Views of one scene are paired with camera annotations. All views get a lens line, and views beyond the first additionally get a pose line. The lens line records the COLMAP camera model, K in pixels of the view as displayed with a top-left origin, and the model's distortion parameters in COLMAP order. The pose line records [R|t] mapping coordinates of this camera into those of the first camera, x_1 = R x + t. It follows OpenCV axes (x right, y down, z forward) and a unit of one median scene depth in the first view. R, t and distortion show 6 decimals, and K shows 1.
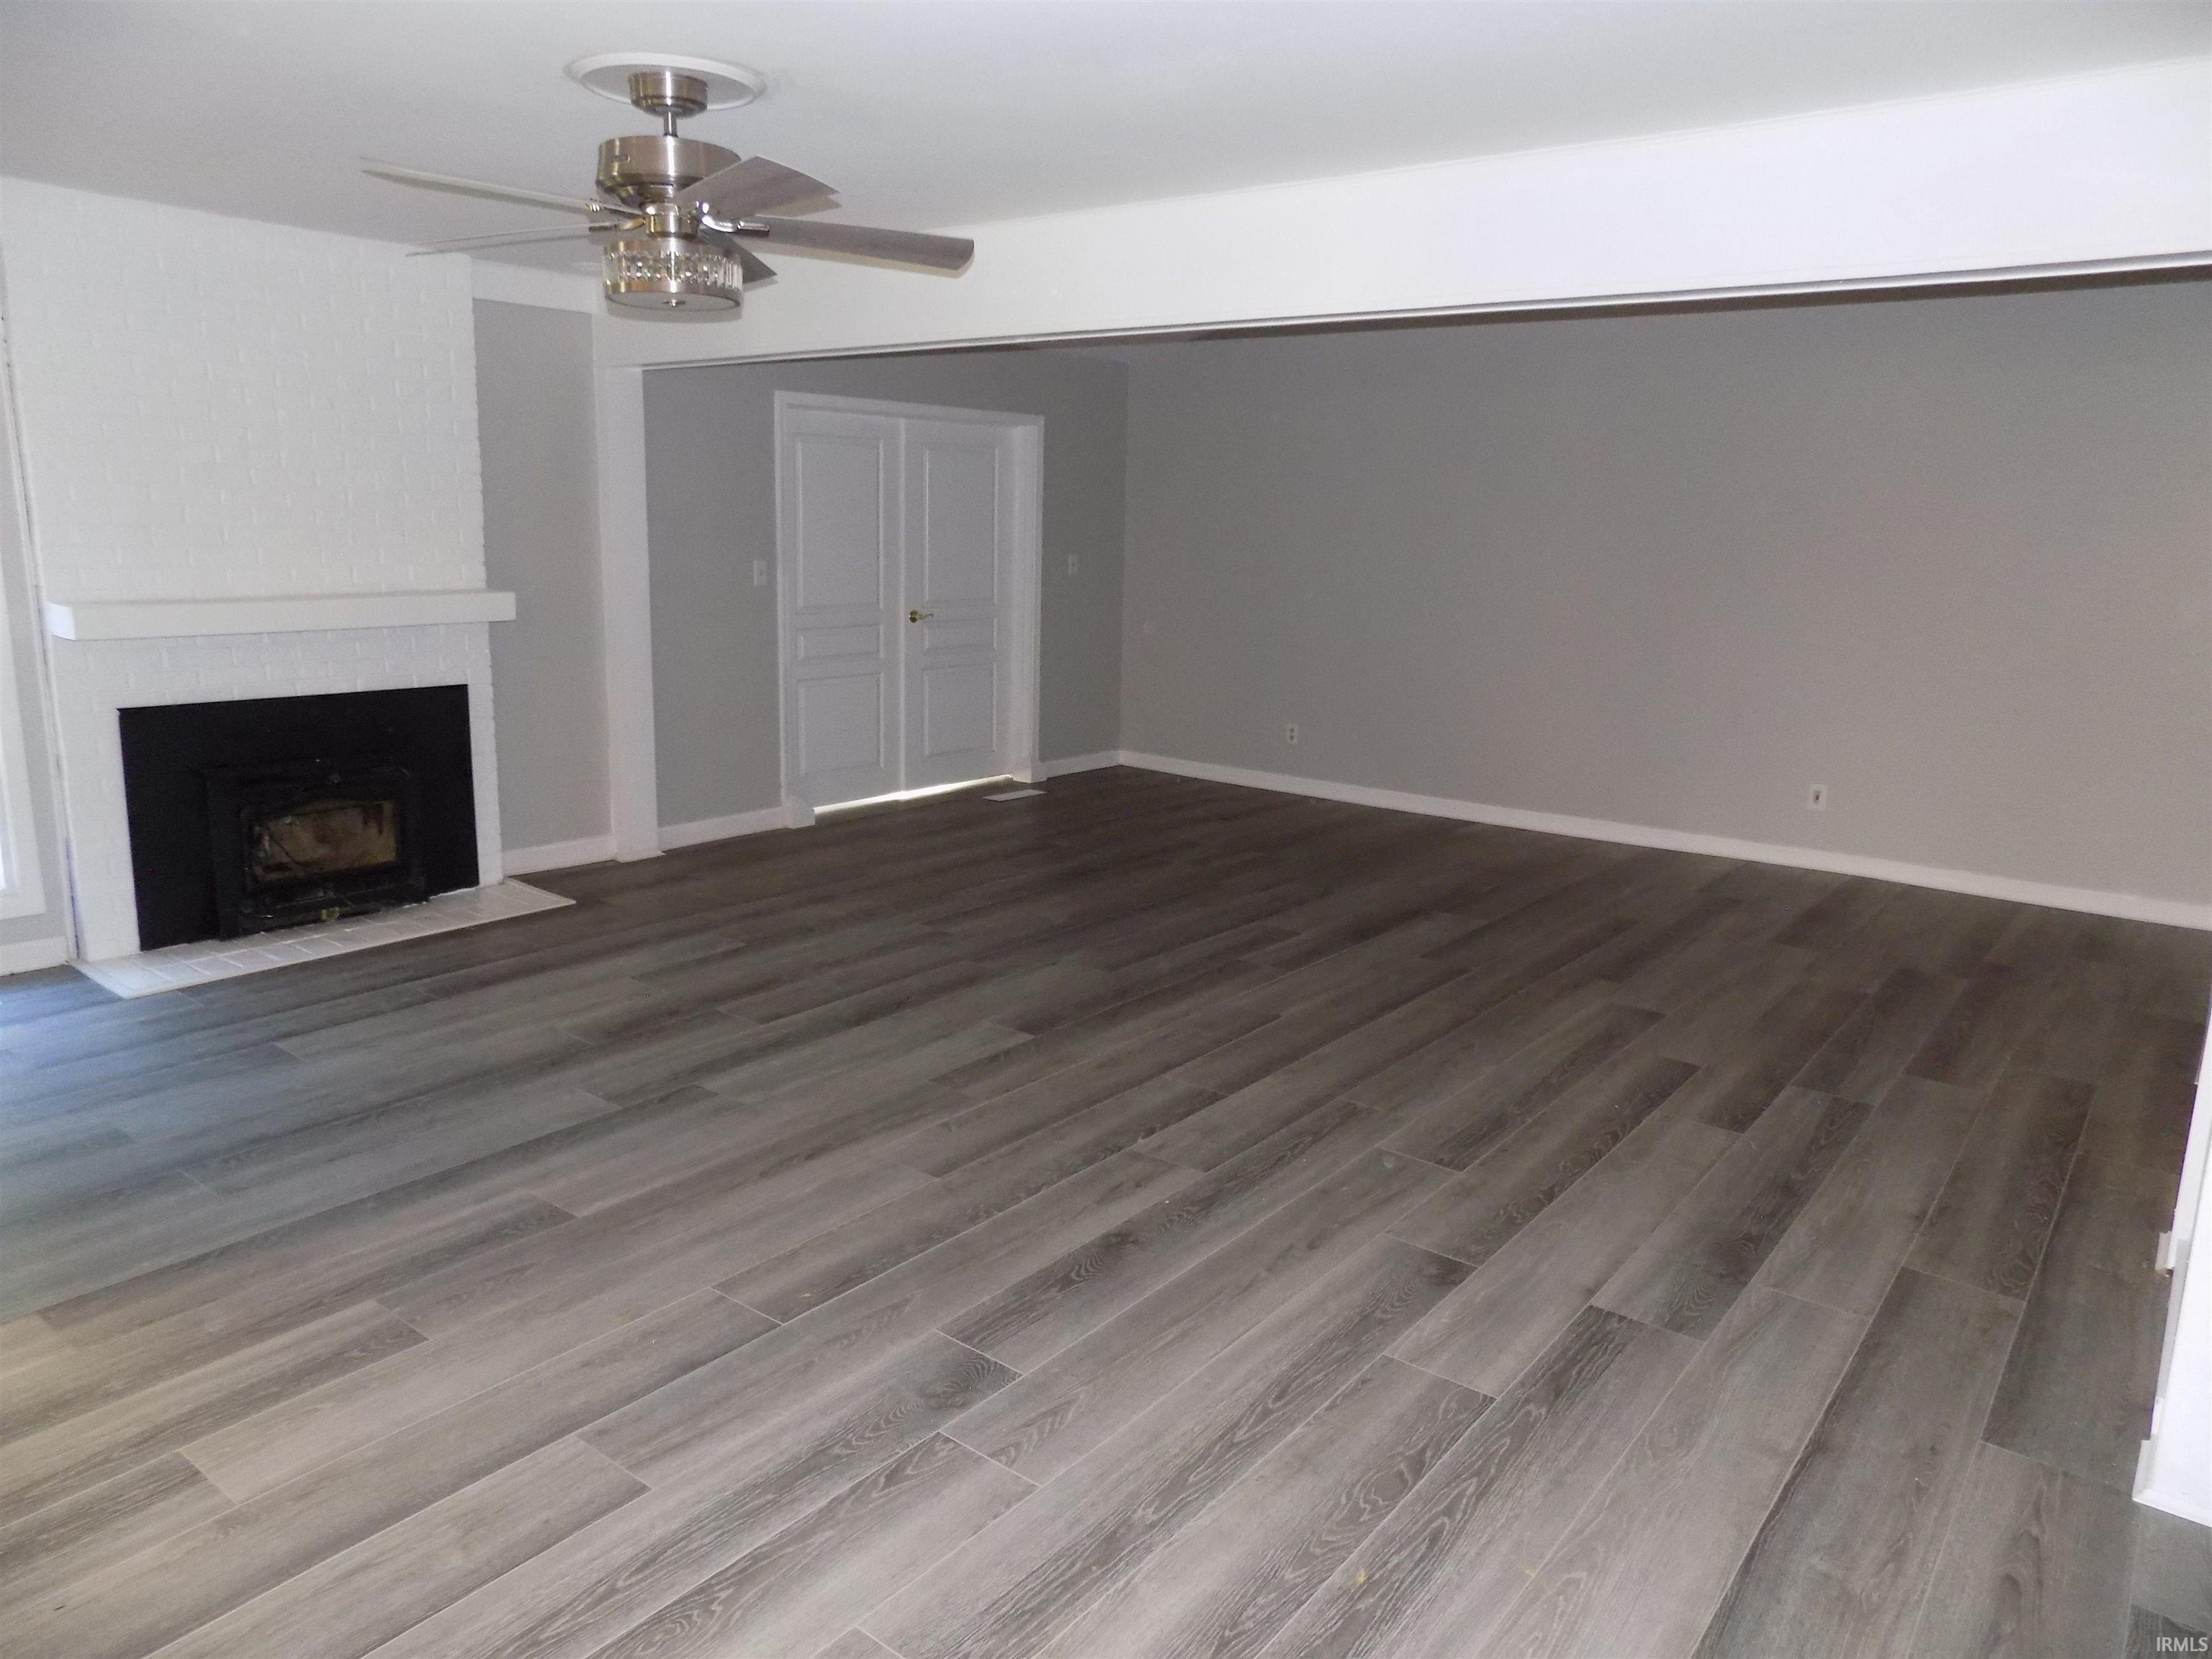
lens RADIAL K [[1488.9, 0, 1115.6], [0, 1488.9, 830.3], [0, 0, 1]] dist [-0.051269, 0.048503]
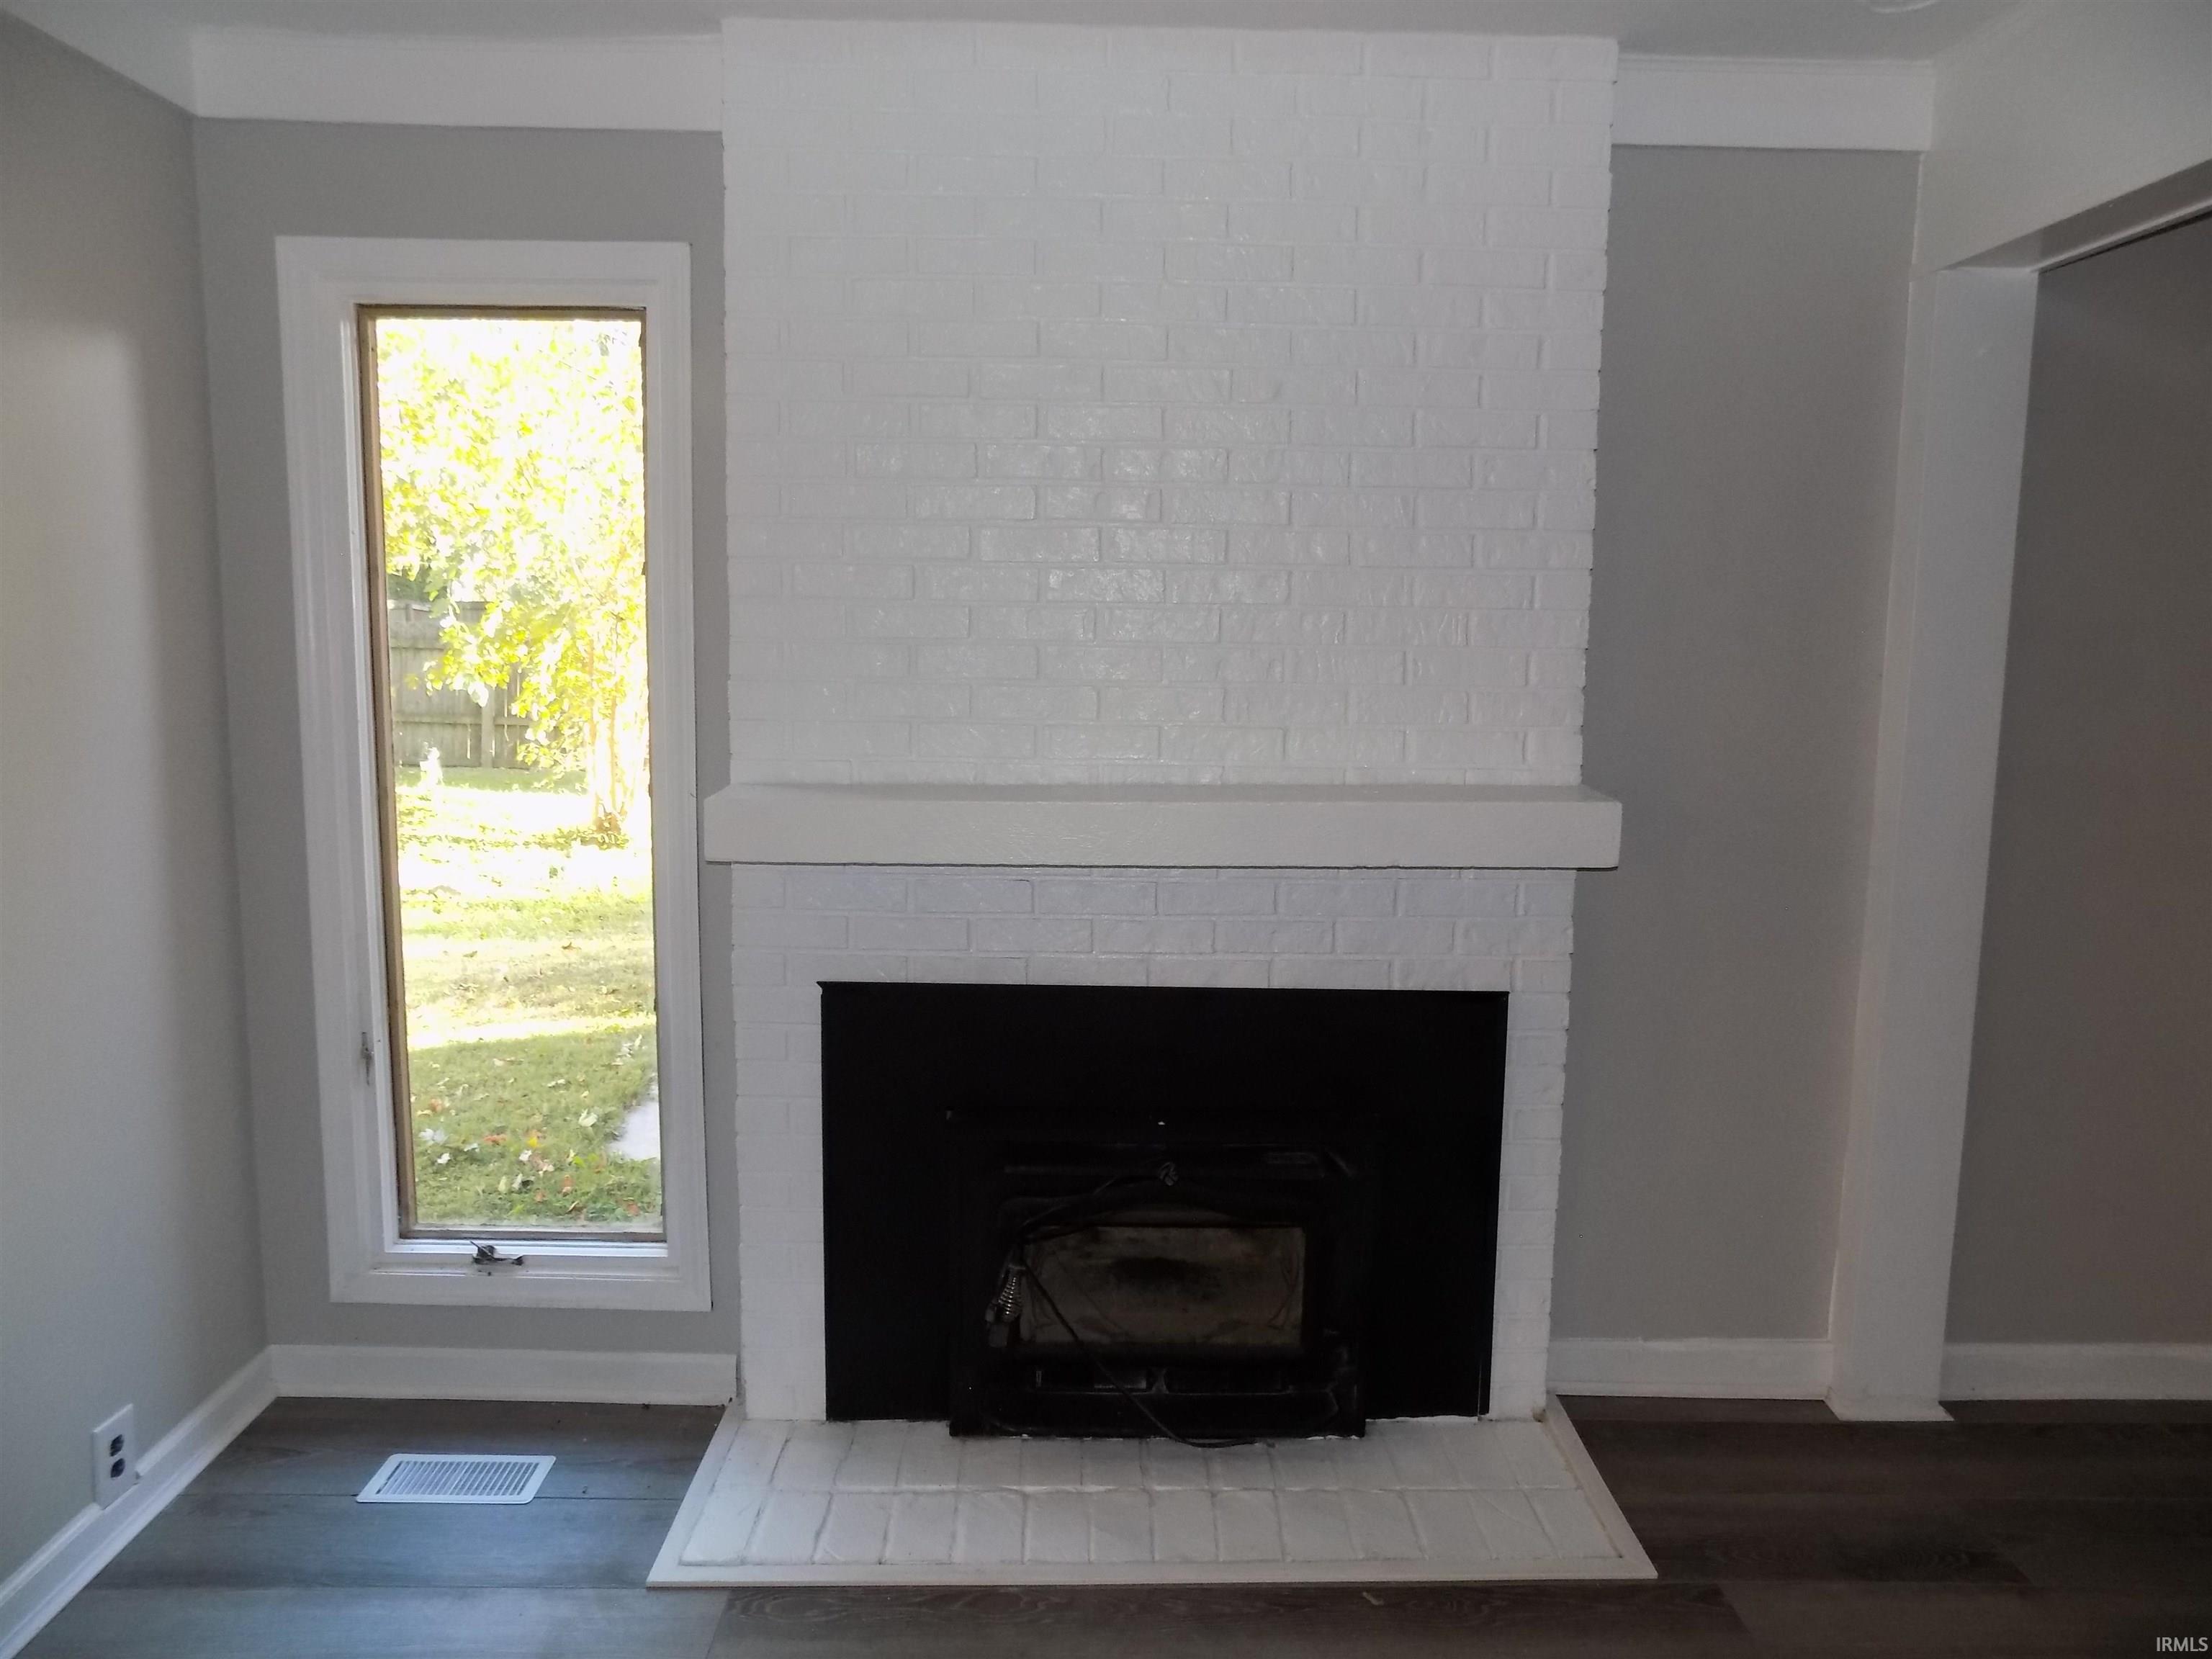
lens RADIAL K [[1488.9, 0, 1105.8], [0, 1488.9, 819.8], [0, 0, 1]] dist [-0.051269, 0.048503]
pose [[0.627585, 0.091065, -0.773204, -0.170049], [-0.152201, 0.988324, -0.007136, -0.129883], [0.763526, 0.122160, 0.634117, 0.612949]]
